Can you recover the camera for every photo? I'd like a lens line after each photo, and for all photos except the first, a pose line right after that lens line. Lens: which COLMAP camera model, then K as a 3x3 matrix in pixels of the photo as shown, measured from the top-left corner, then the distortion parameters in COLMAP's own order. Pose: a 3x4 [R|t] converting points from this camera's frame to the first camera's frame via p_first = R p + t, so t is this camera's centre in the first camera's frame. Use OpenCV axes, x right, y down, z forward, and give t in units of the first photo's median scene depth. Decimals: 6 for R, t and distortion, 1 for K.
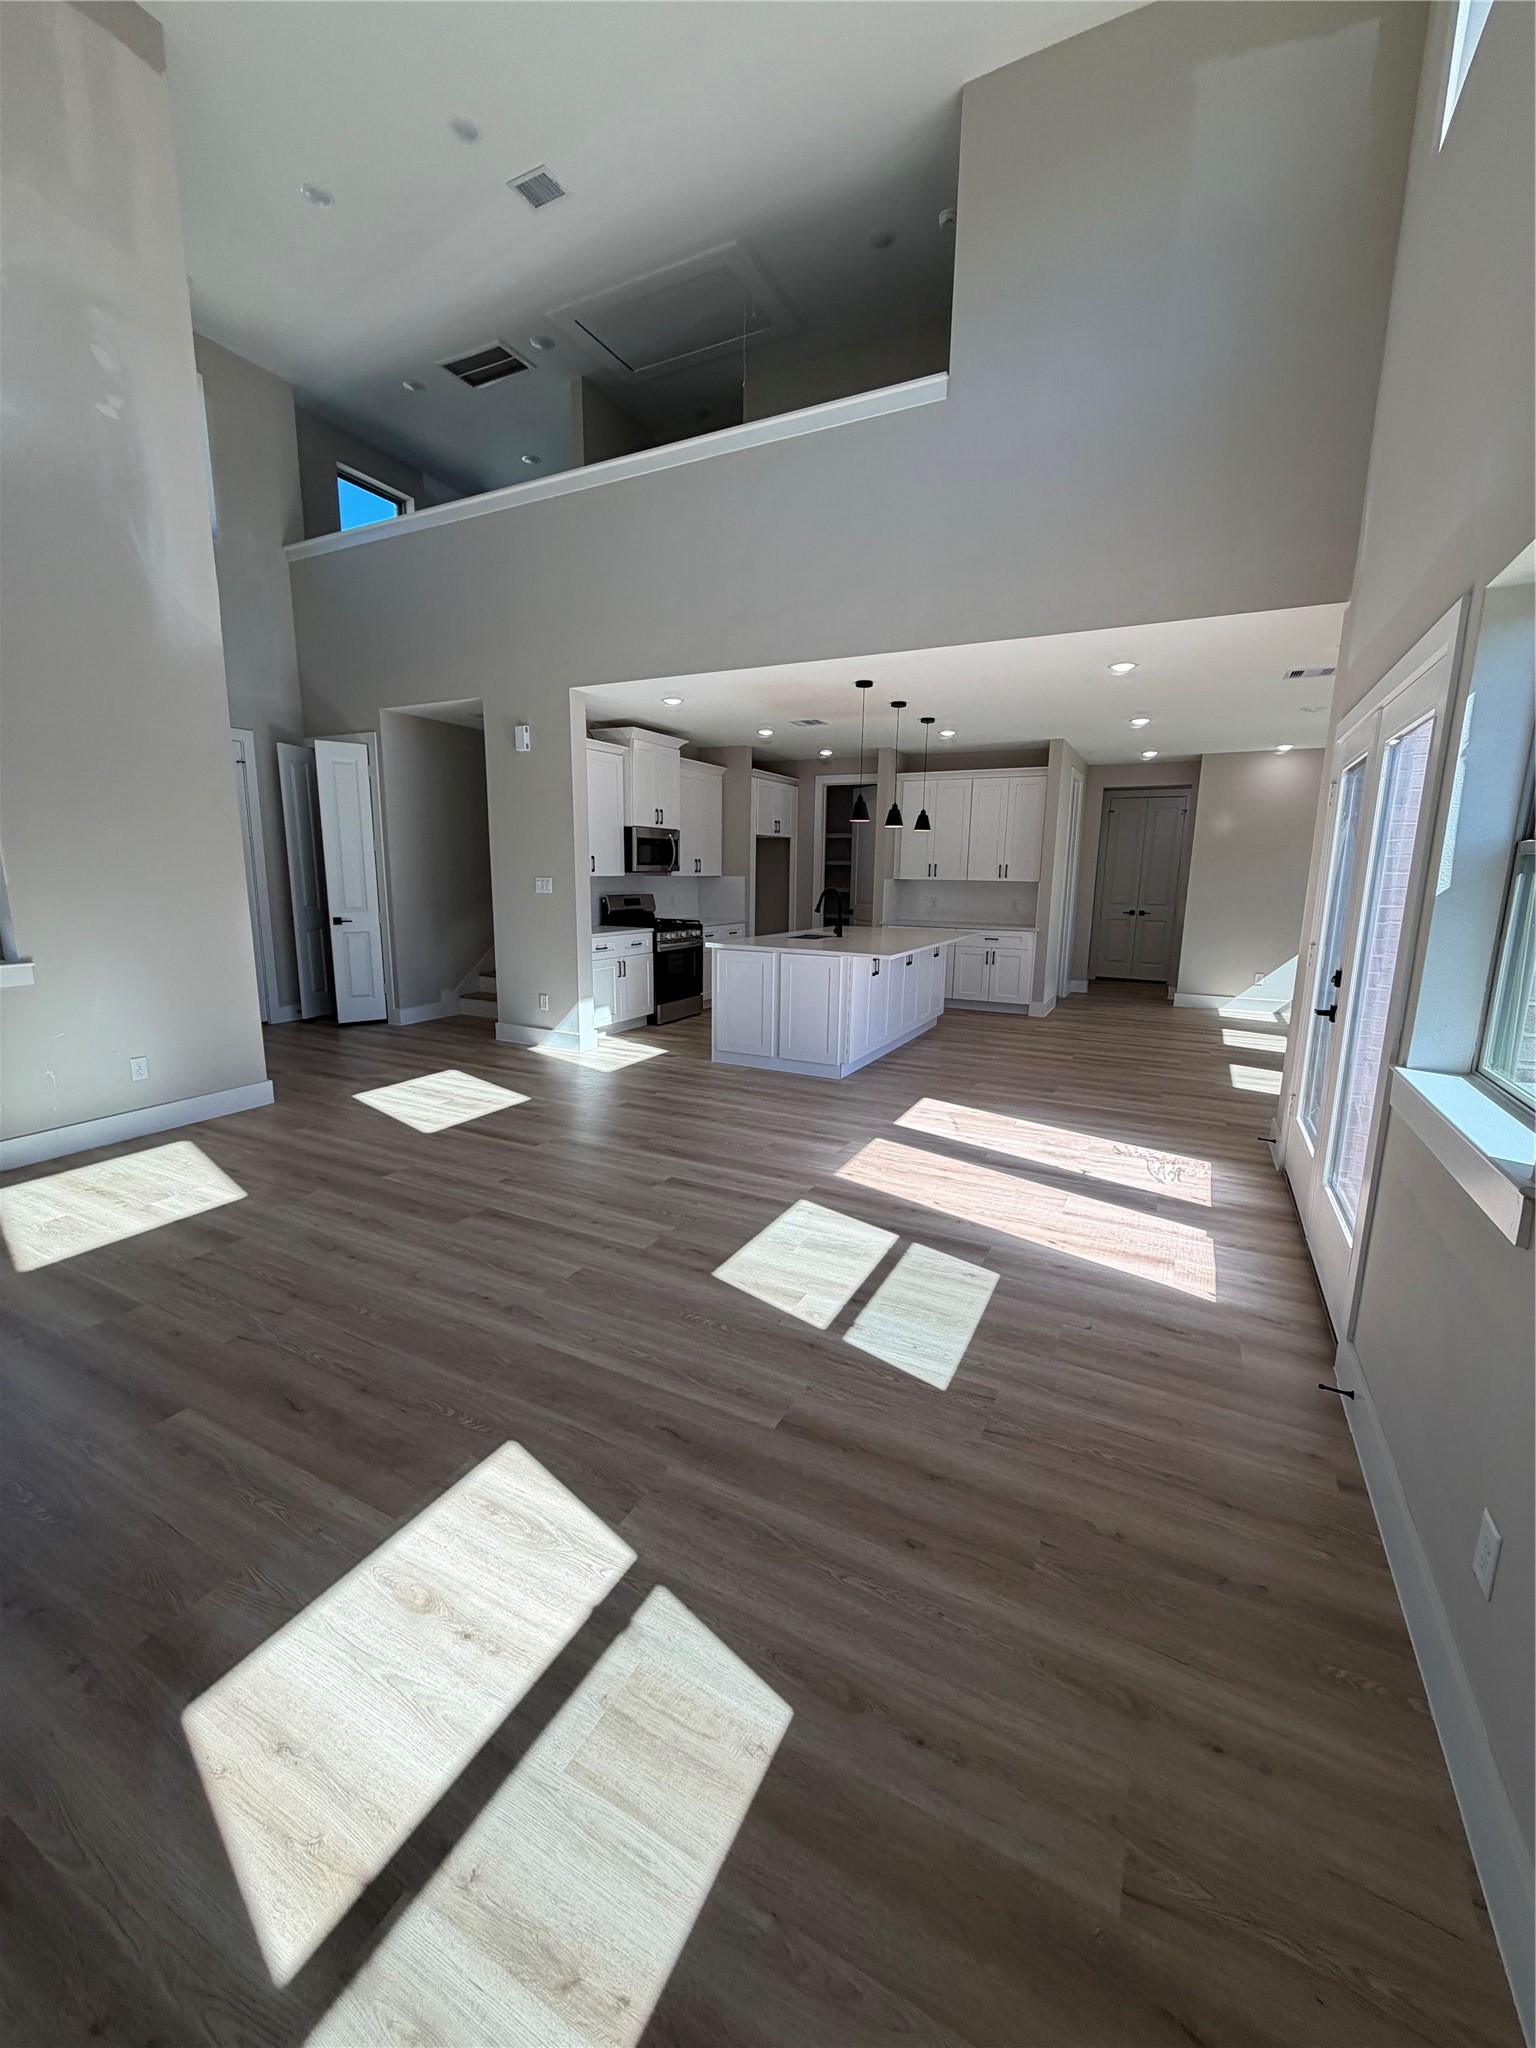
lens RADIAL K [[814.5, 0, 771.0], [0, 814.5, 1025.0], [0, 0, 1]] dist [-0.000597, 0.000293]
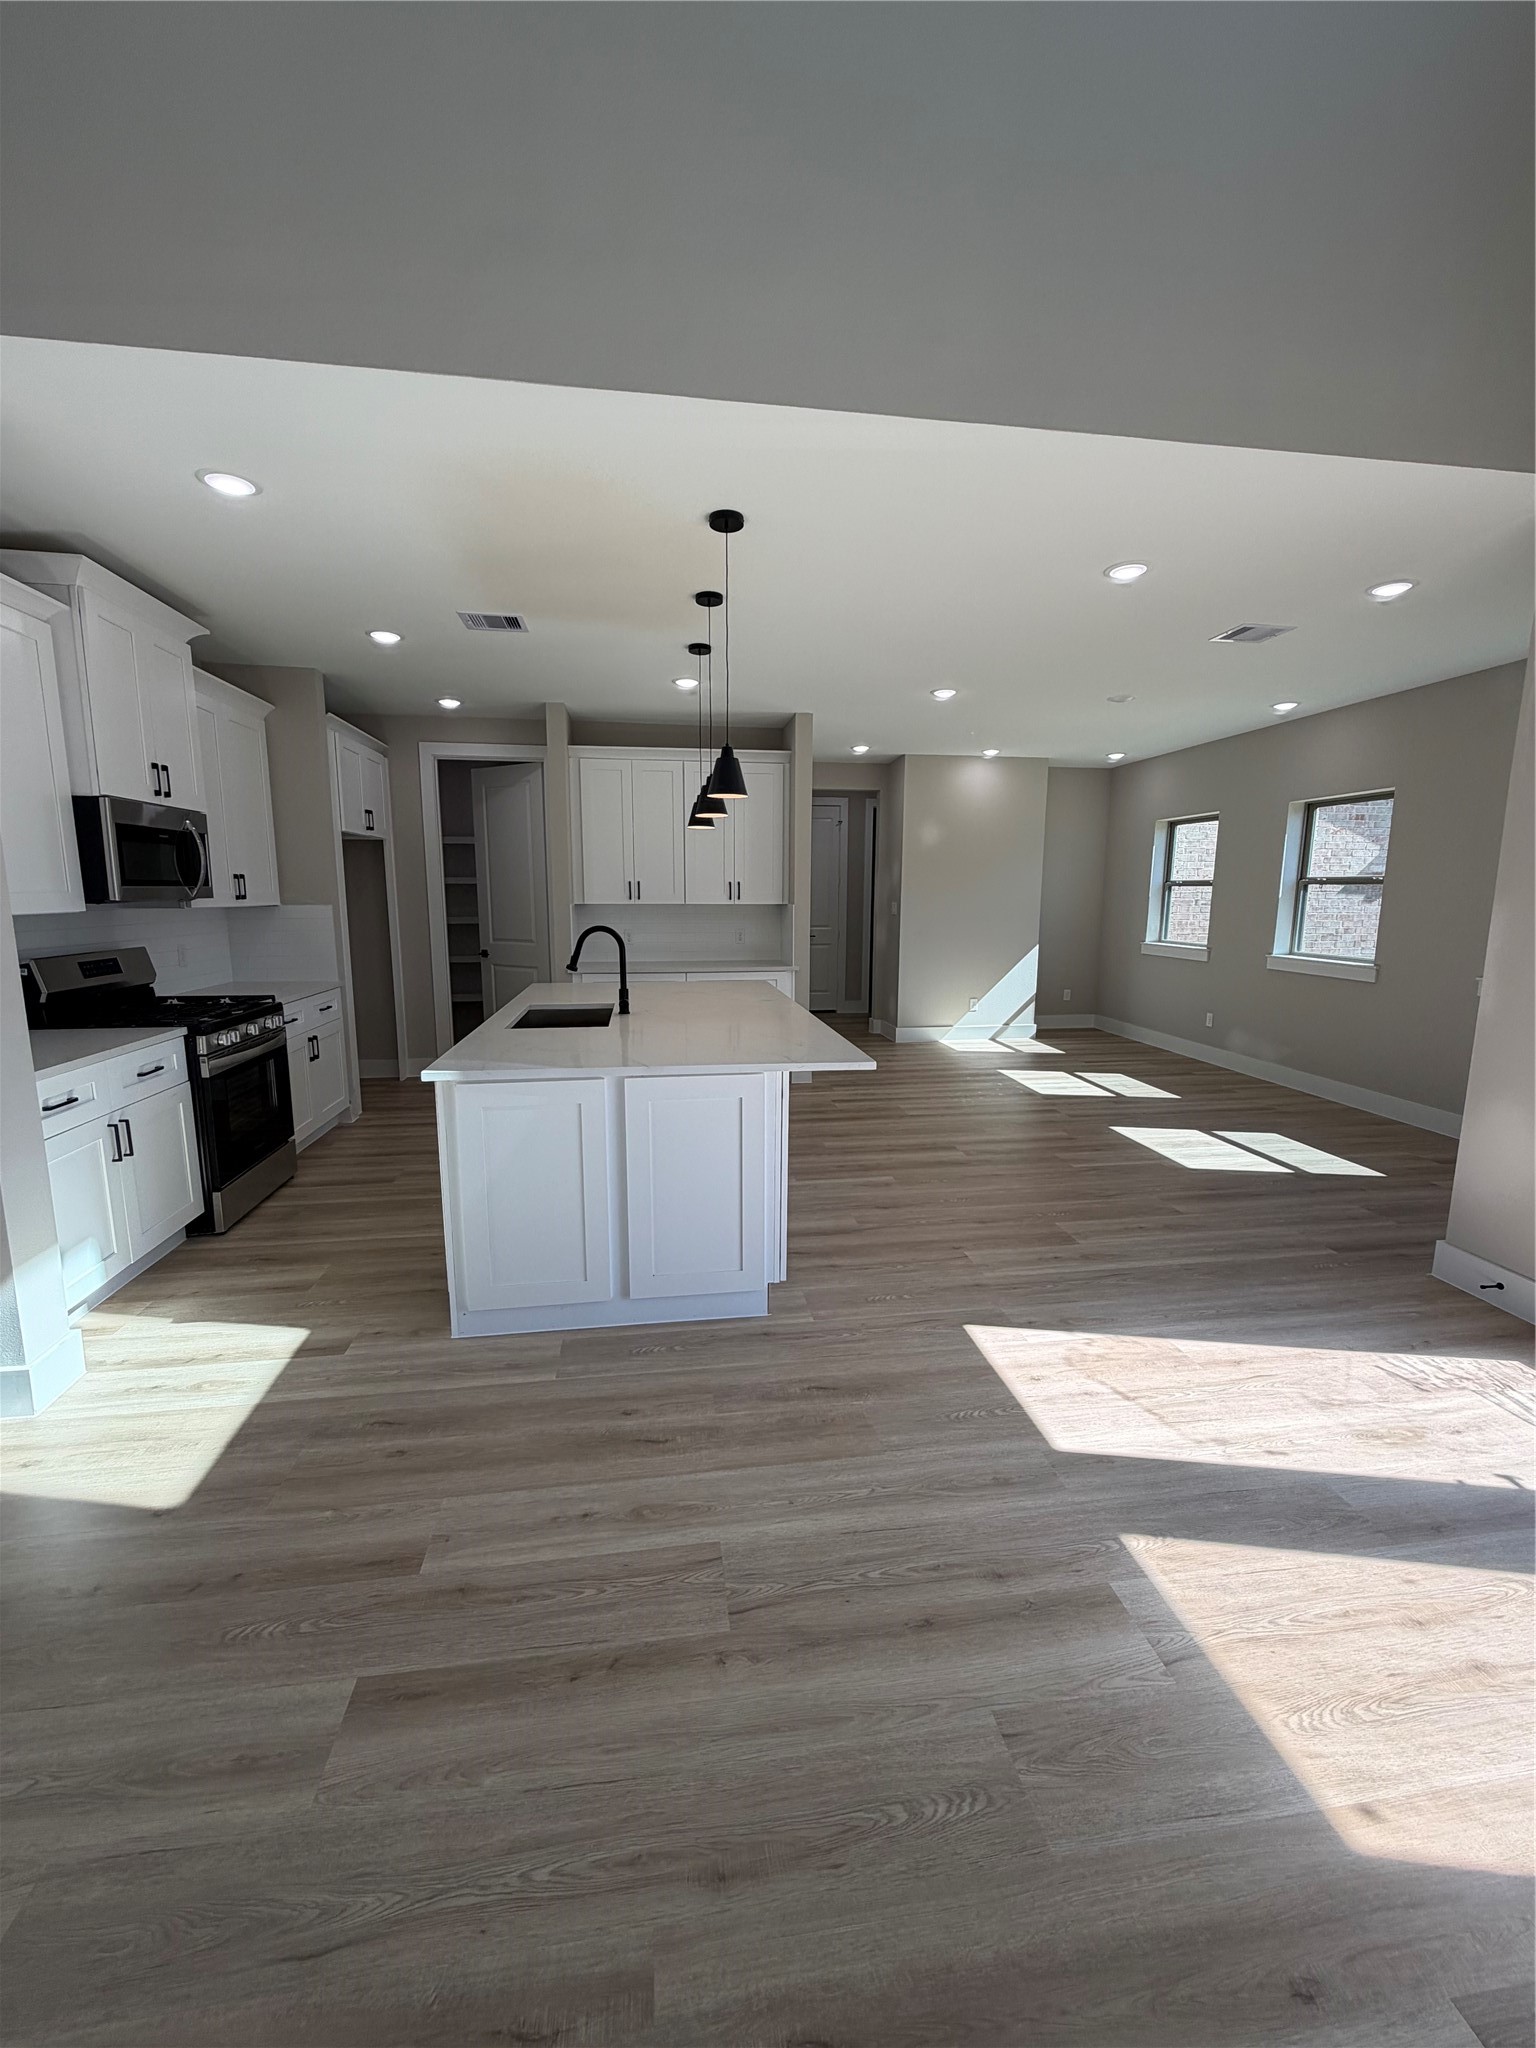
lens RADIAL K [[814.5, 0, 765.6], [0, 814.5, 1016.0], [0, 0, 1]] dist [-0.000597, 0.000293]
pose [[0.814321, -0.099035, 0.571903, -0.198910], [0.116698, 0.993150, 0.005817, -0.128465], [-0.568562, 0.062003, 0.820300, 0.645414]]
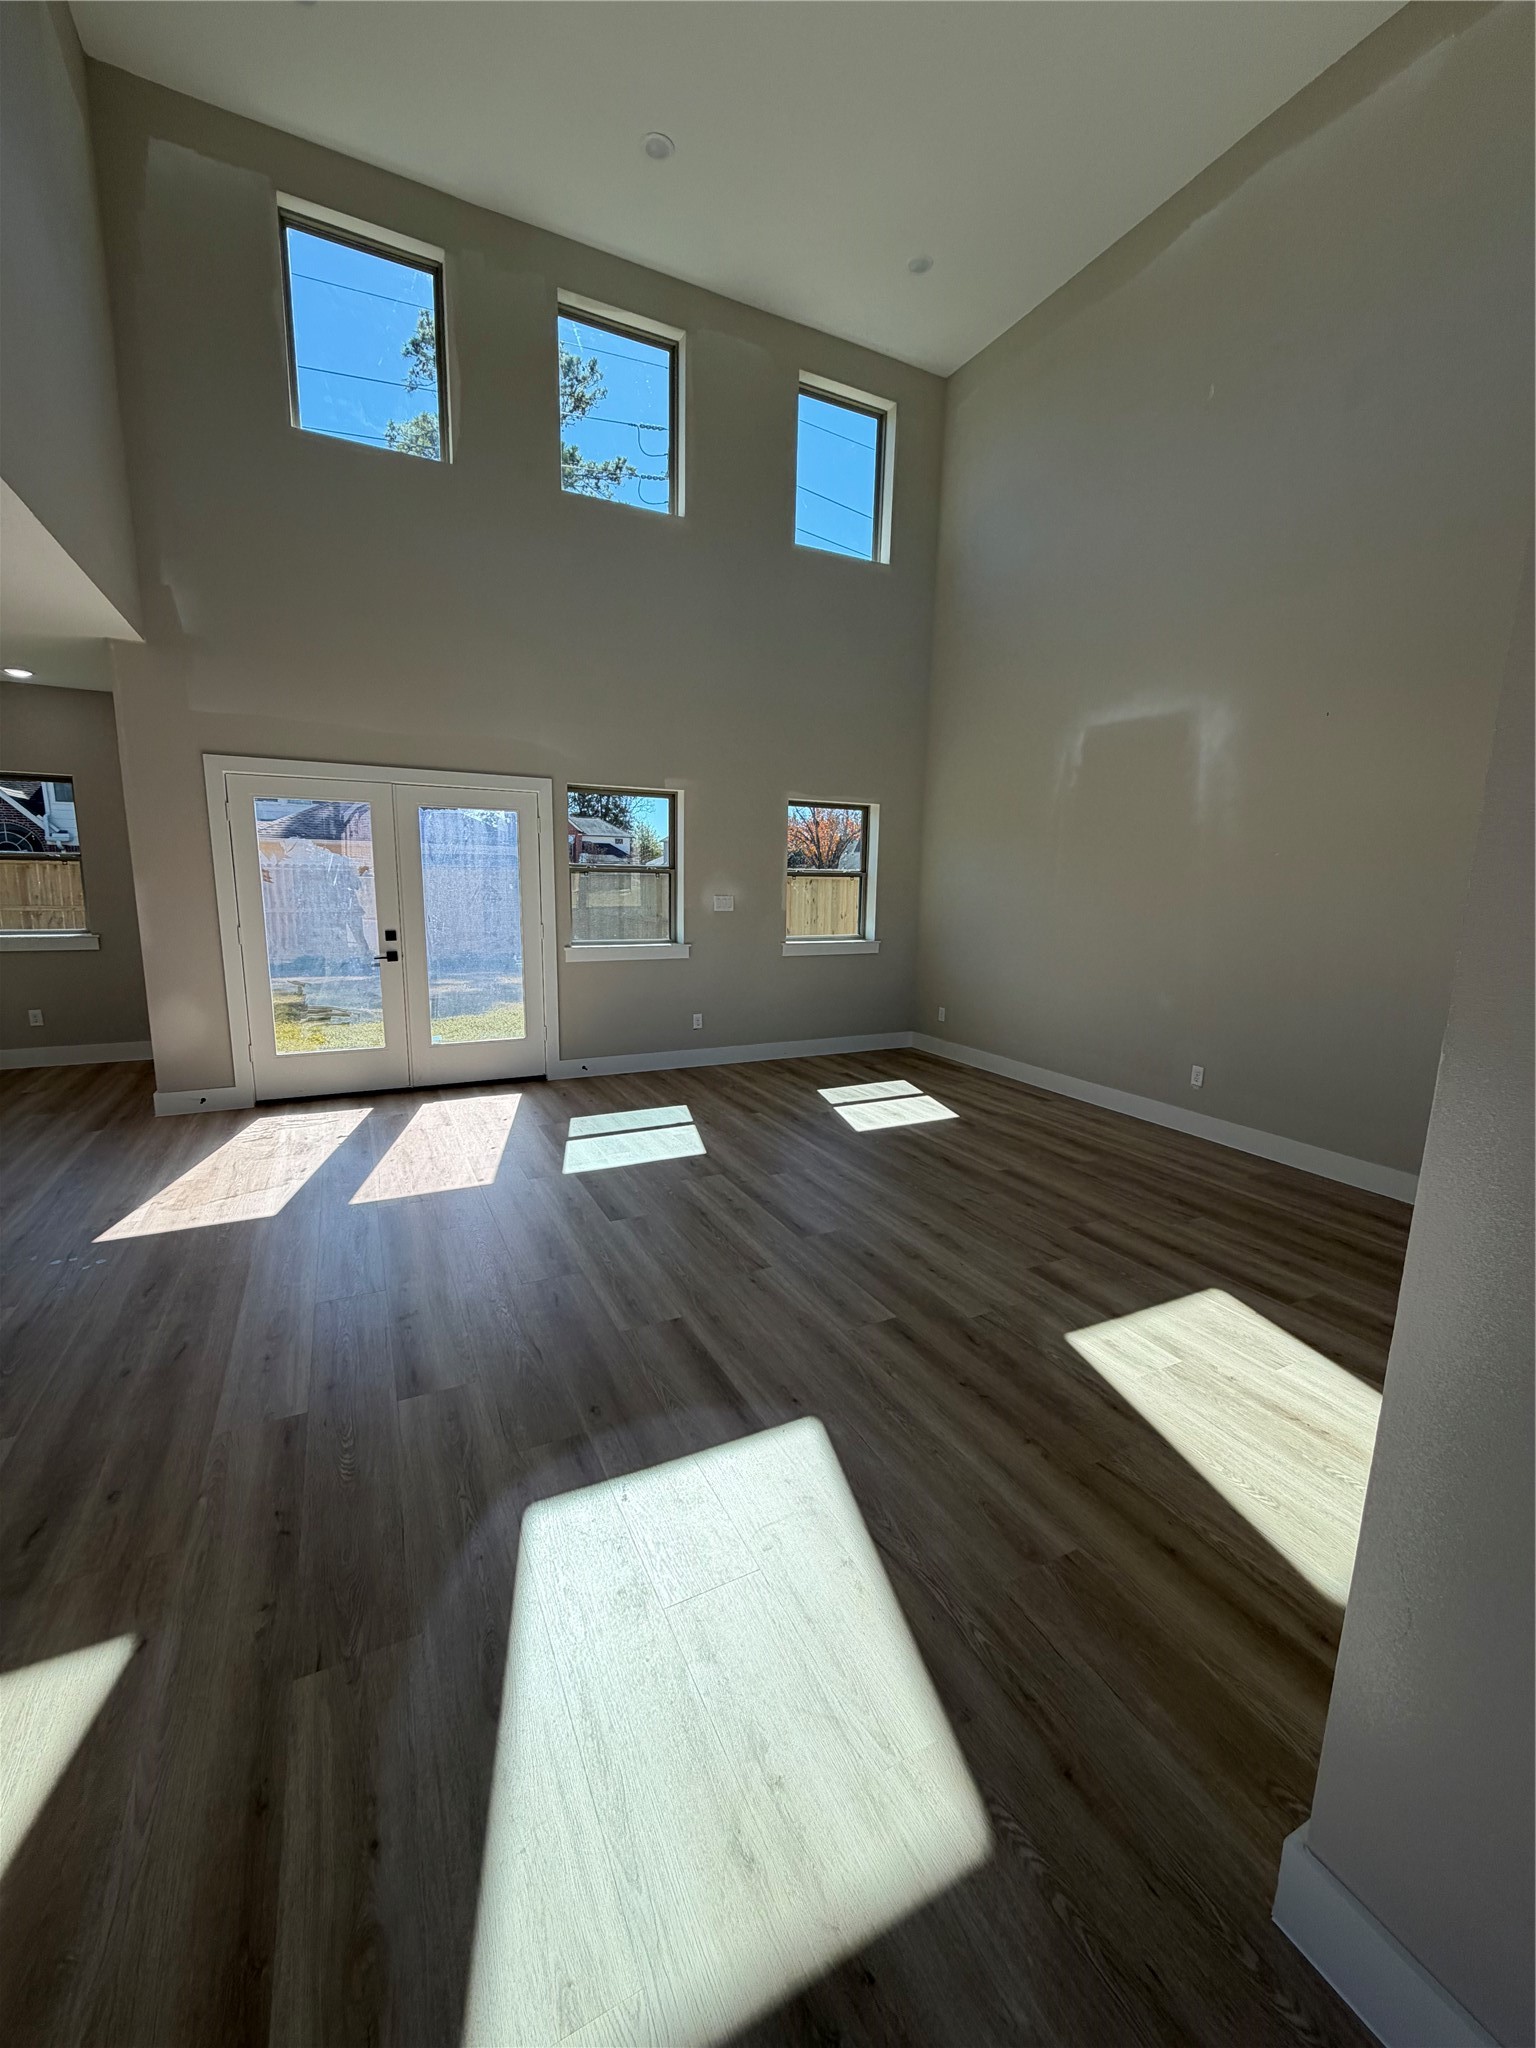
lens RADIAL K [[814.5, 0, 764.8], [0, 814.5, 1023.2], [0, 0, 1]] dist [-0.000597, 0.000293]
pose [[-0.810625, -0.133343, 0.570181, -0.567122], [0.081041, 0.938810, 0.334766, -0.236979], [-0.579930, 0.317578, -0.750217, 1.138803]]
